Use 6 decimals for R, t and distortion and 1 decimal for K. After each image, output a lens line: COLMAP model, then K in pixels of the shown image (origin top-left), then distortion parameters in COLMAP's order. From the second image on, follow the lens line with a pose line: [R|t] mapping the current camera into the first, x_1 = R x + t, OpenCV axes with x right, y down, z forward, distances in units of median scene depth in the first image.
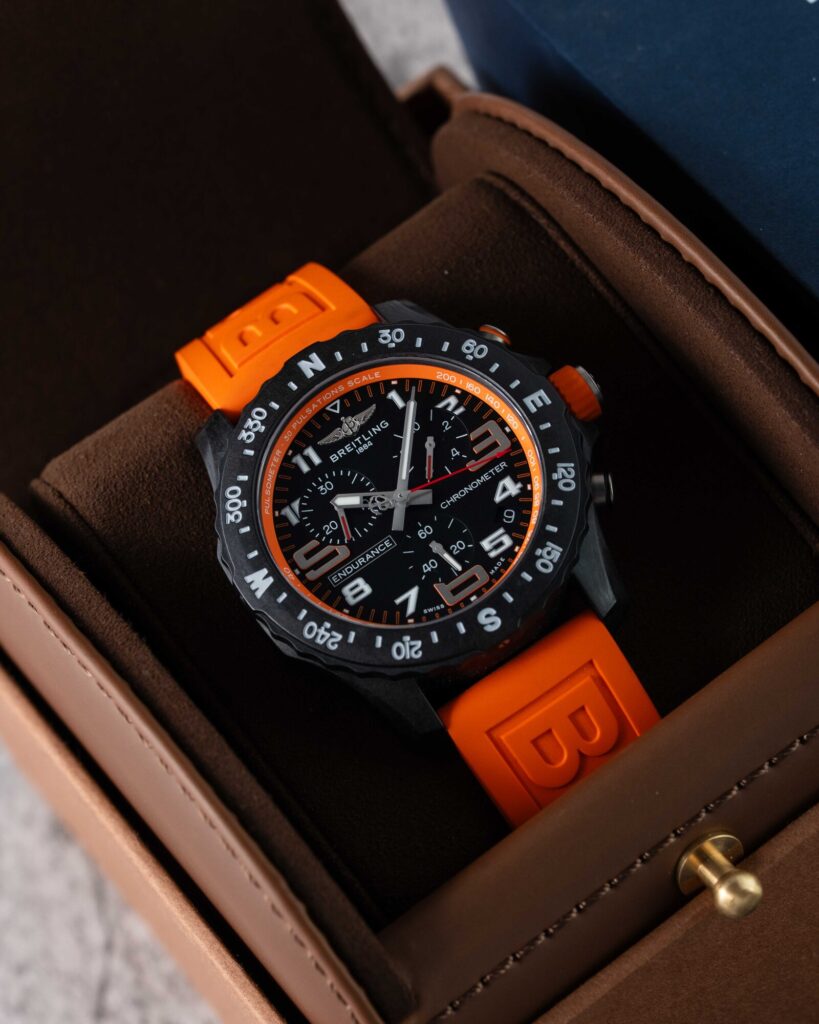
lens RADIAL K [[4542.1, 0, 409.5], [0, 4542.1, 512.0], [0, 0, 1]] dist [0.355456, 3.100027]
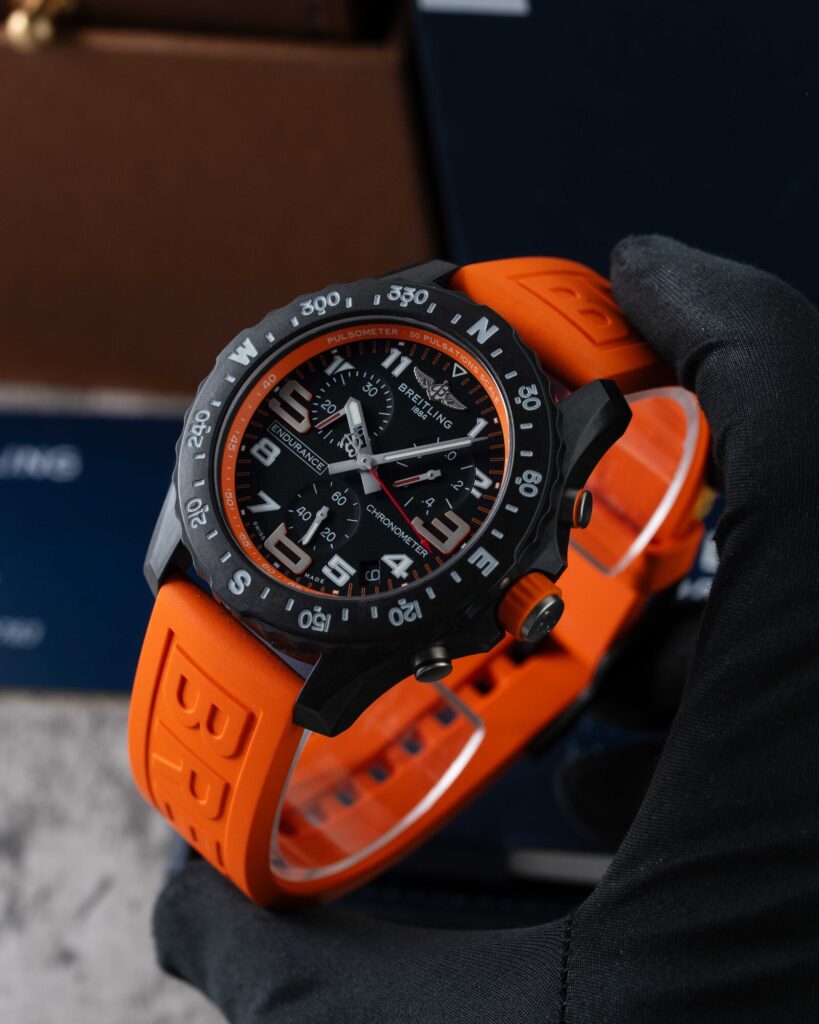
lens RADIAL K [[4542.1, 0, 409.5], [0, 4542.1, 512.0], [0, 0, 1]] dist [0.355456, 3.100027]
pose [[0.224452, 0.925338, -0.305565, 0.297442], [-0.809977, 0.351493, 0.469456, -0.449103], [0.541810, 0.142131, 0.828396, 0.224889]]
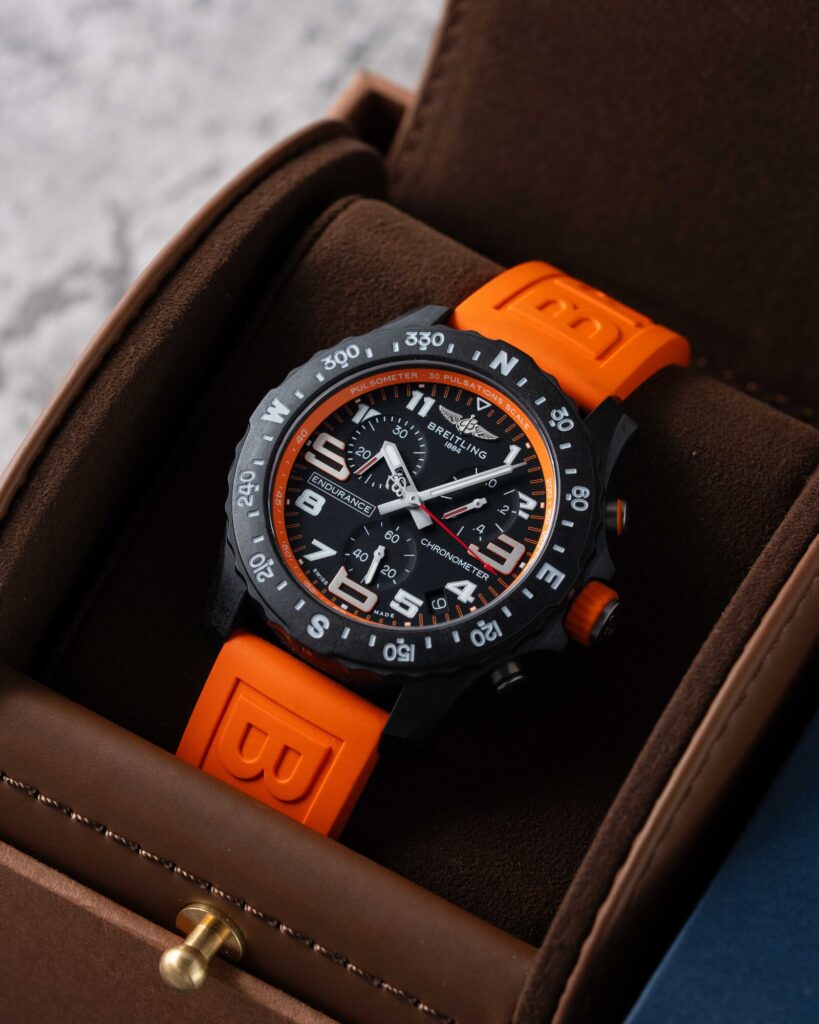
lens RADIAL K [[4542.1, 0, 409.5], [0, 4542.1, 512.0], [0, 0, 1]] dist [0.355456, 3.100027]
pose [[0.397967, 0.879416, -0.261246, 0.260646], [-0.836798, 0.464693, 0.289534, -0.289990], [0.376020, 0.103385, 0.920826, 0.080565]]
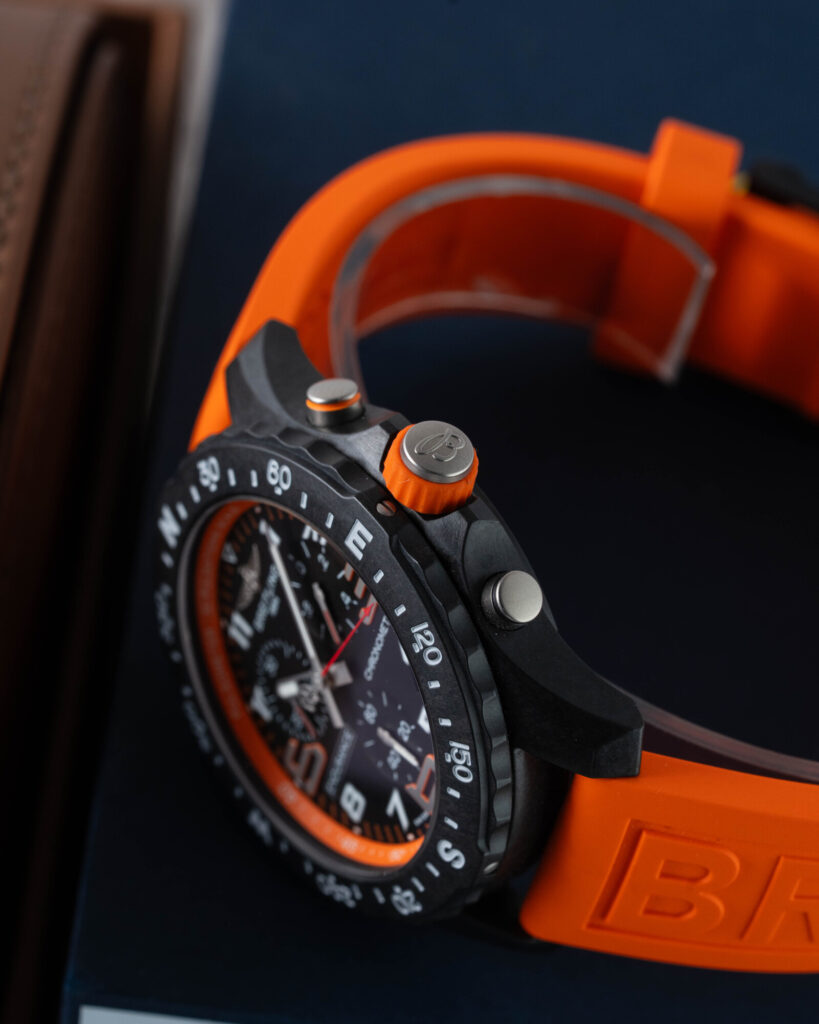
lens RADIAL K [[4542.1, 0, 409.5], [0, 4542.1, 512.0], [0, 0, 1]] dist [0.355456, 3.100027]
pose [[0.611994, -0.198314, -0.765594, 0.555816], [0.601787, 0.744882, 0.288103, -0.219478], [0.513143, -0.637042, 0.575206, 0.613300]]
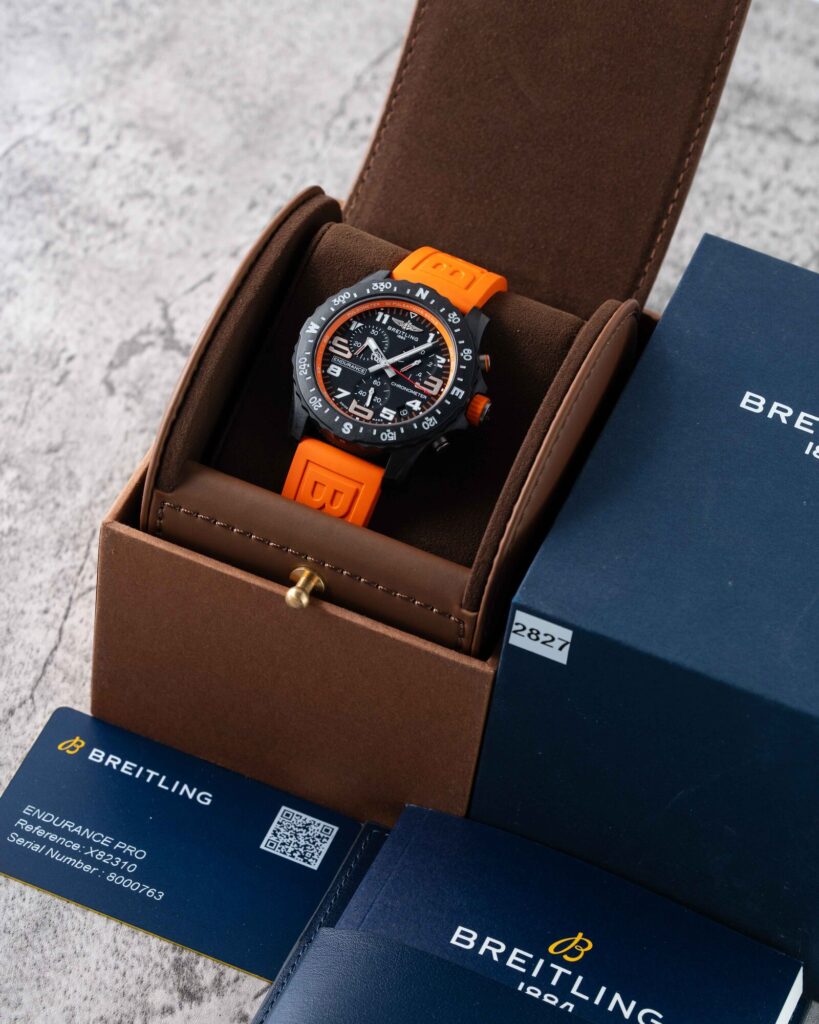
lens RADIAL K [[4542.1, 0, 409.5], [0, 4542.1, 512.0], [0, 0, 1]] dist [0.355456, 3.100027]
pose [[0.500539, 0.827890, -0.253099, 0.571786], [-0.806851, 0.552086, 0.210217, -0.401946], [0.313769, 0.098991, 0.944325, -0.907144]]
